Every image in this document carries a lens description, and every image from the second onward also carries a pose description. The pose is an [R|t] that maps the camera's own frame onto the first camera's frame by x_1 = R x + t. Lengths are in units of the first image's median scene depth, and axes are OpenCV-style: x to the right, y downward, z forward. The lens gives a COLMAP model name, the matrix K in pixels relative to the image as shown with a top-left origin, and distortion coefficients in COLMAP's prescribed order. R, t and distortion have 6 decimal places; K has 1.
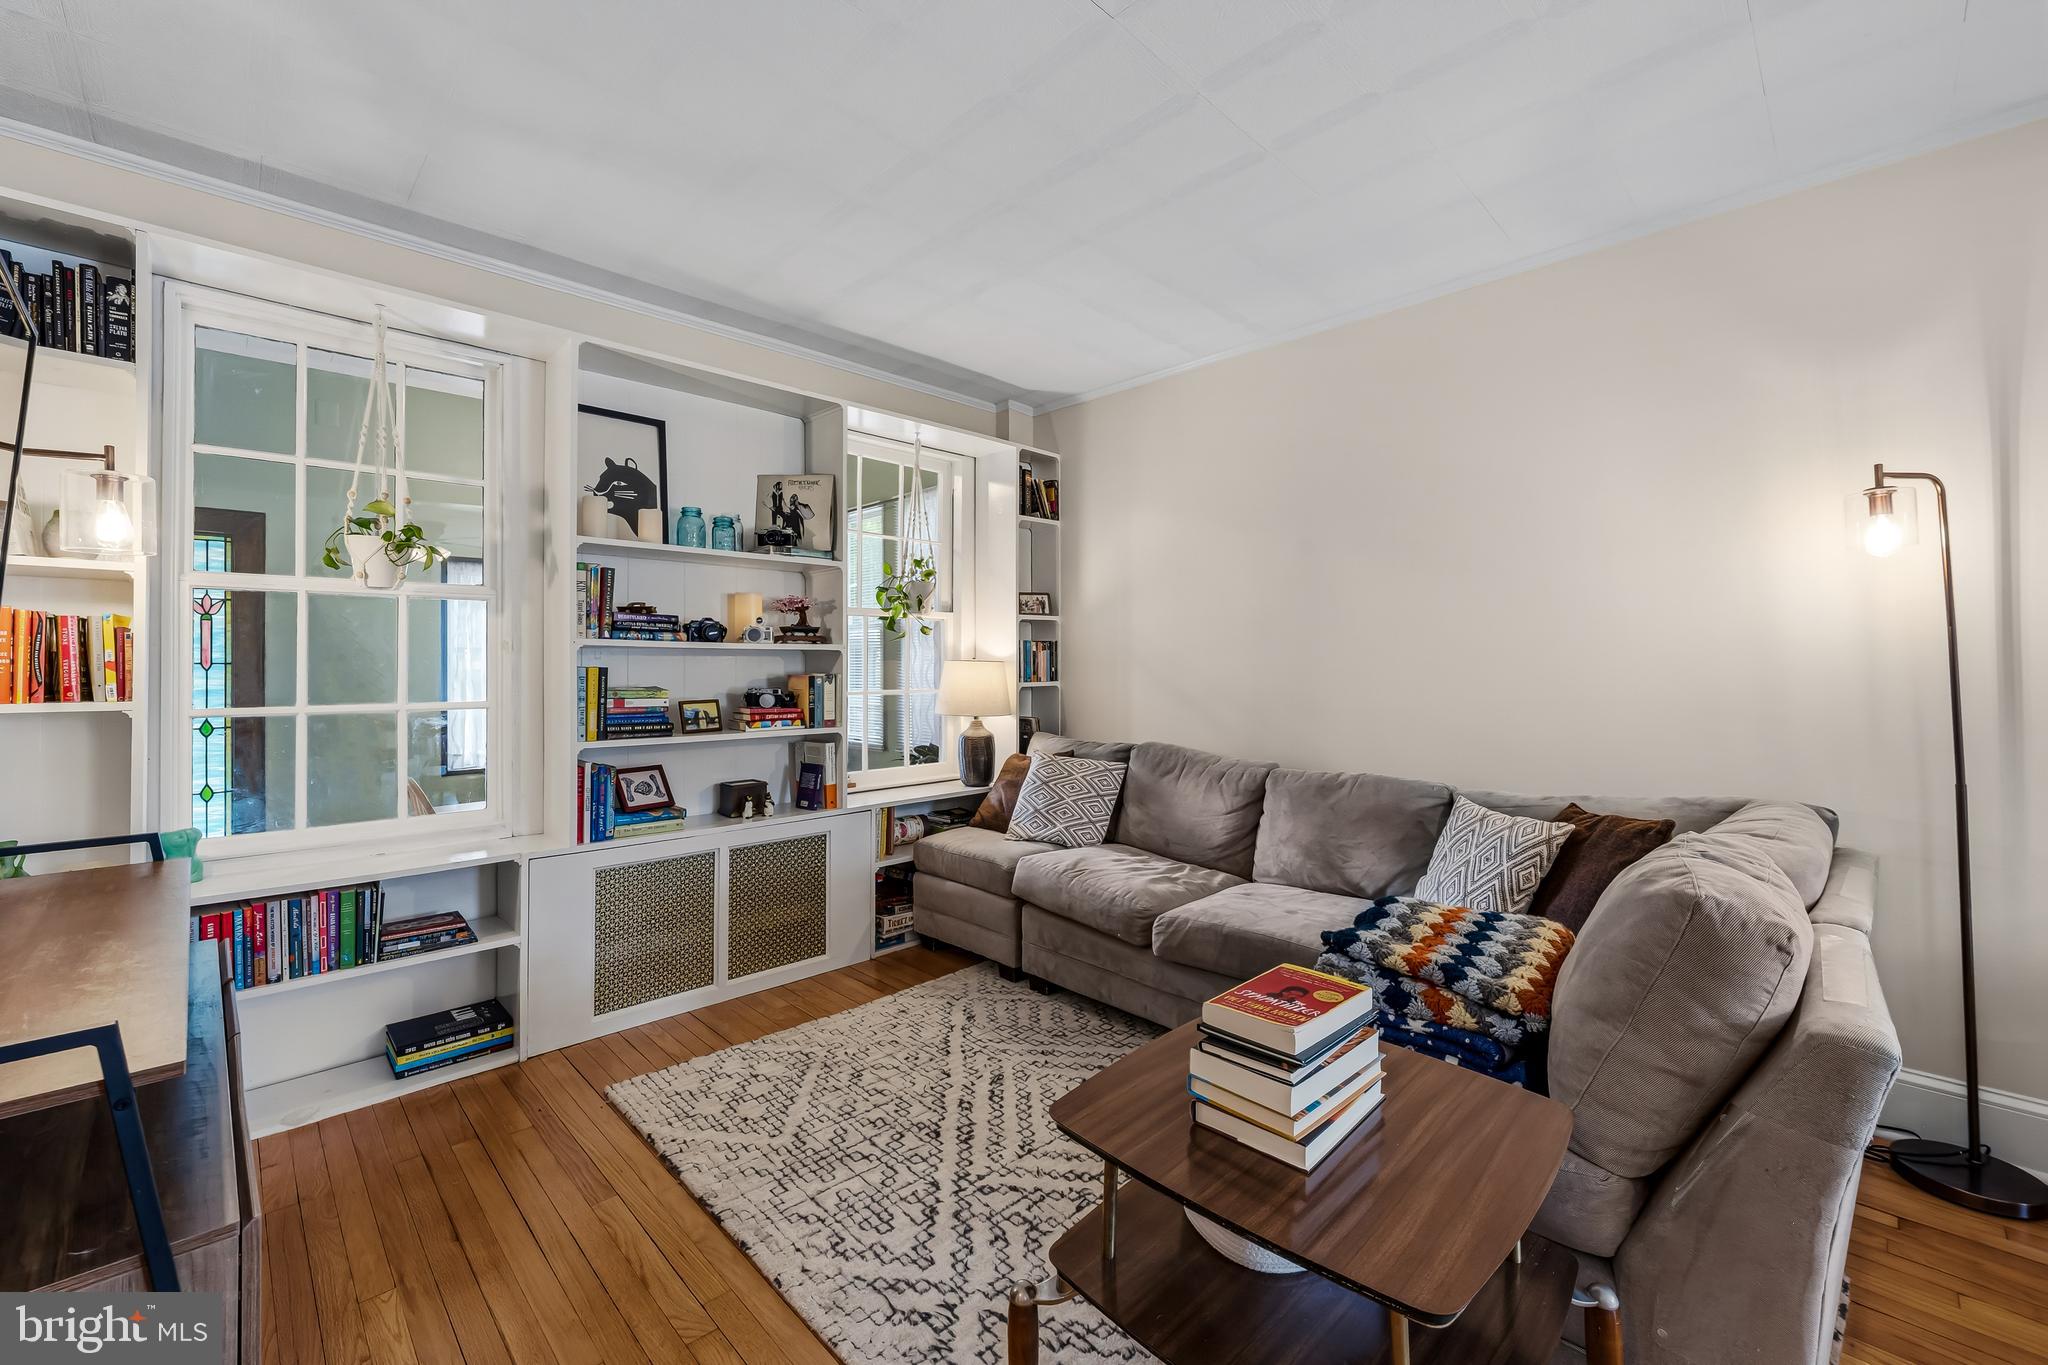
lens RADIAL K [[835.0, 0, 1030.3], [0, 835.0, 654.5], [0, 0, 1]] dist [-0.000984, -0.000139]
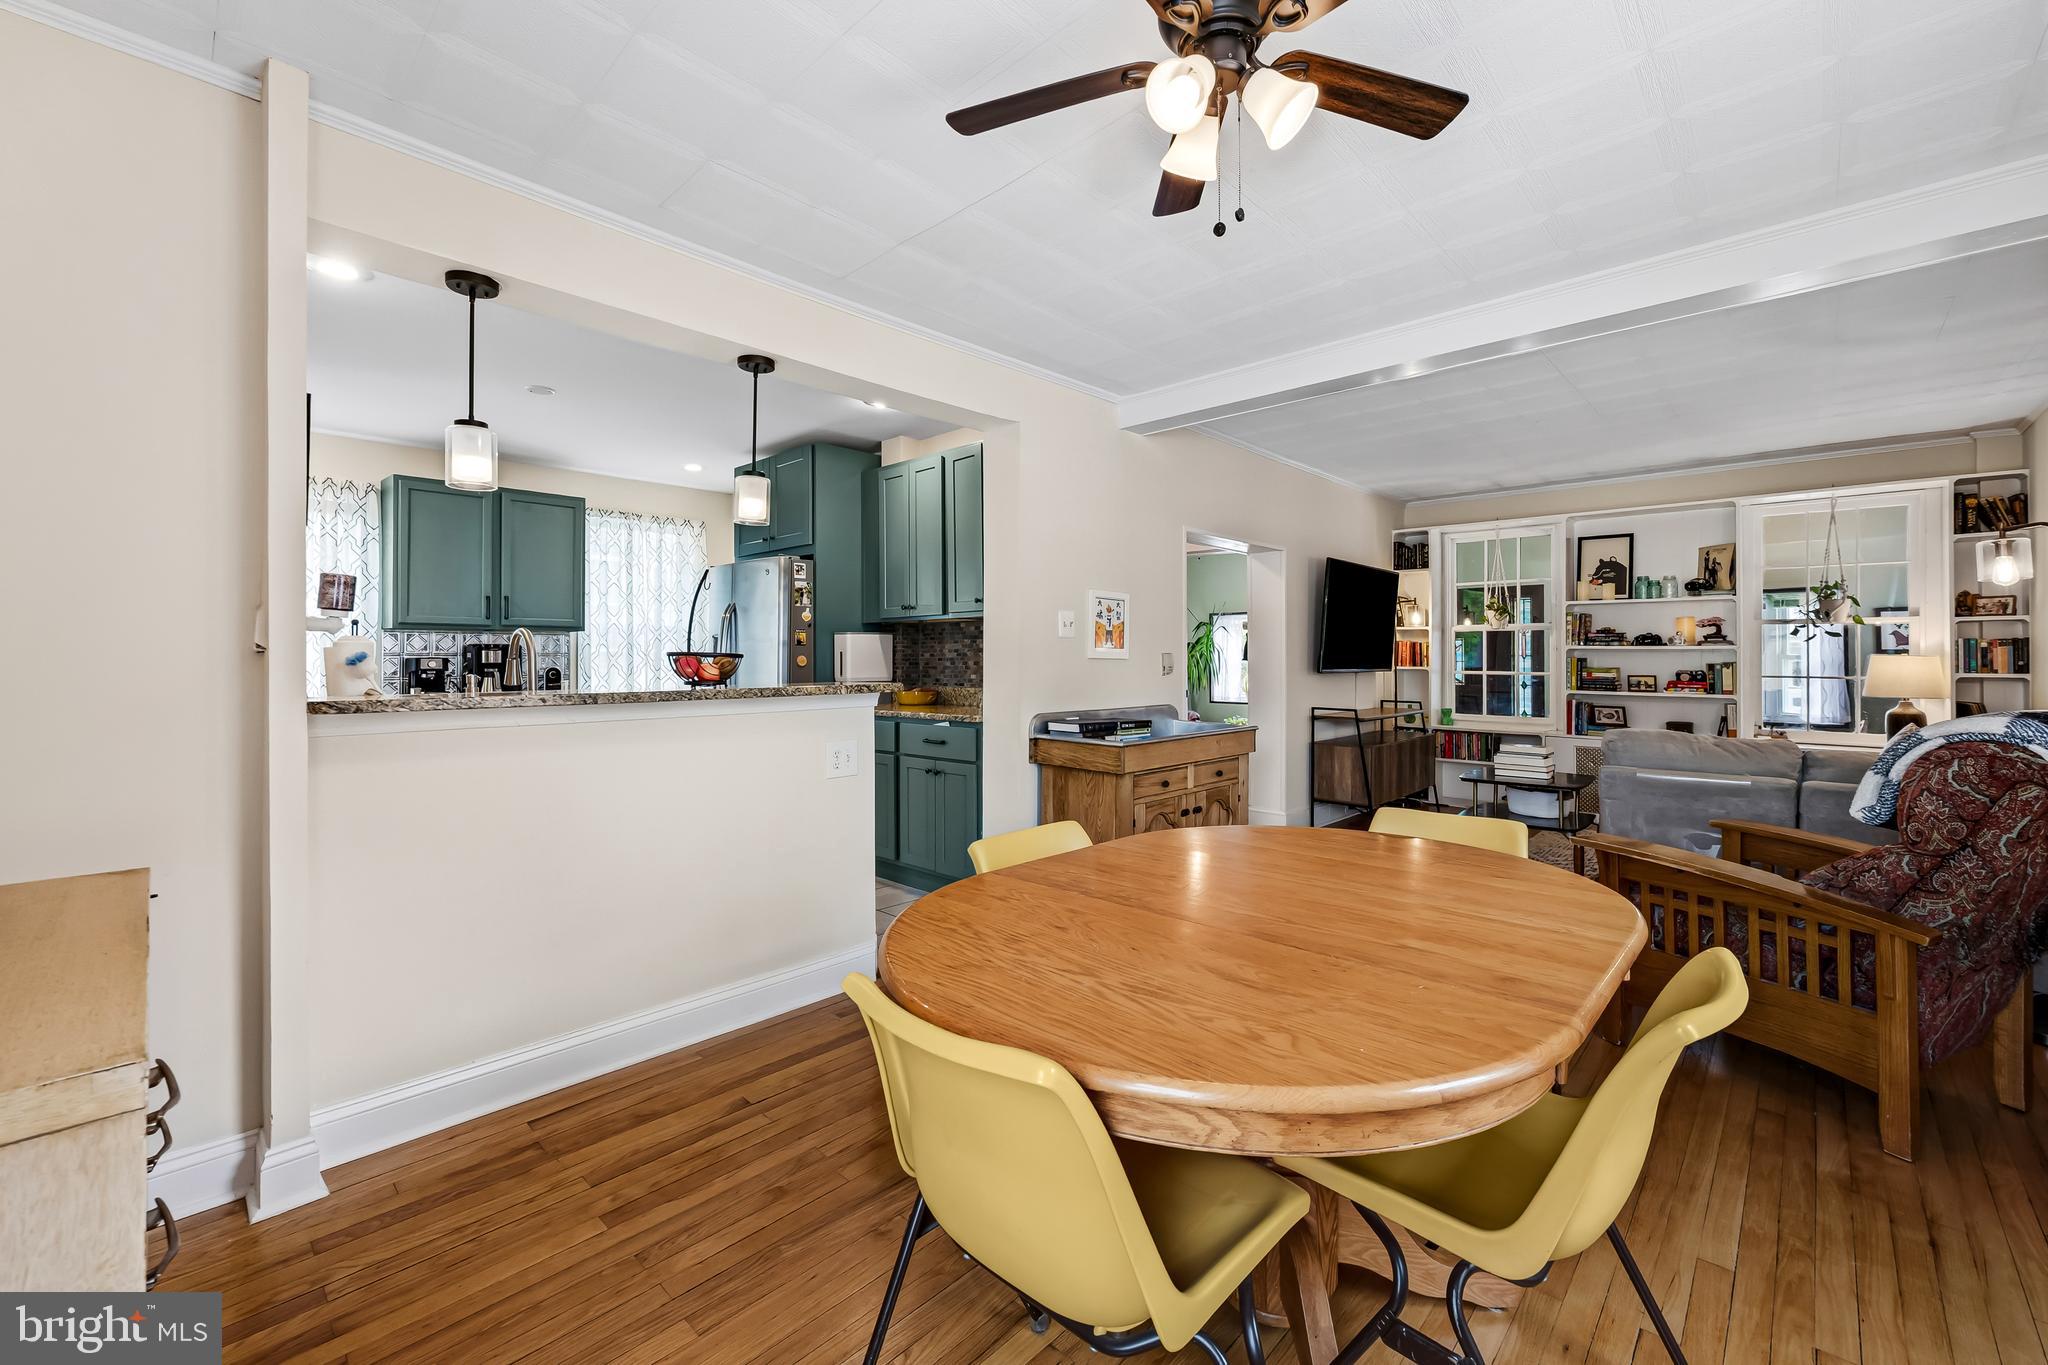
lens RADIAL K [[835.0, 0, 1030.3], [0, 835.0, 654.5], [0, 0, 1]] dist [-0.000984, -0.000139]
pose [[0.034947, 0.000855, -0.999389, 1.487217], [0.007910, 0.999968, 0.001133, -0.007449], [0.999358, -0.007945, 0.034939, -0.494209]]
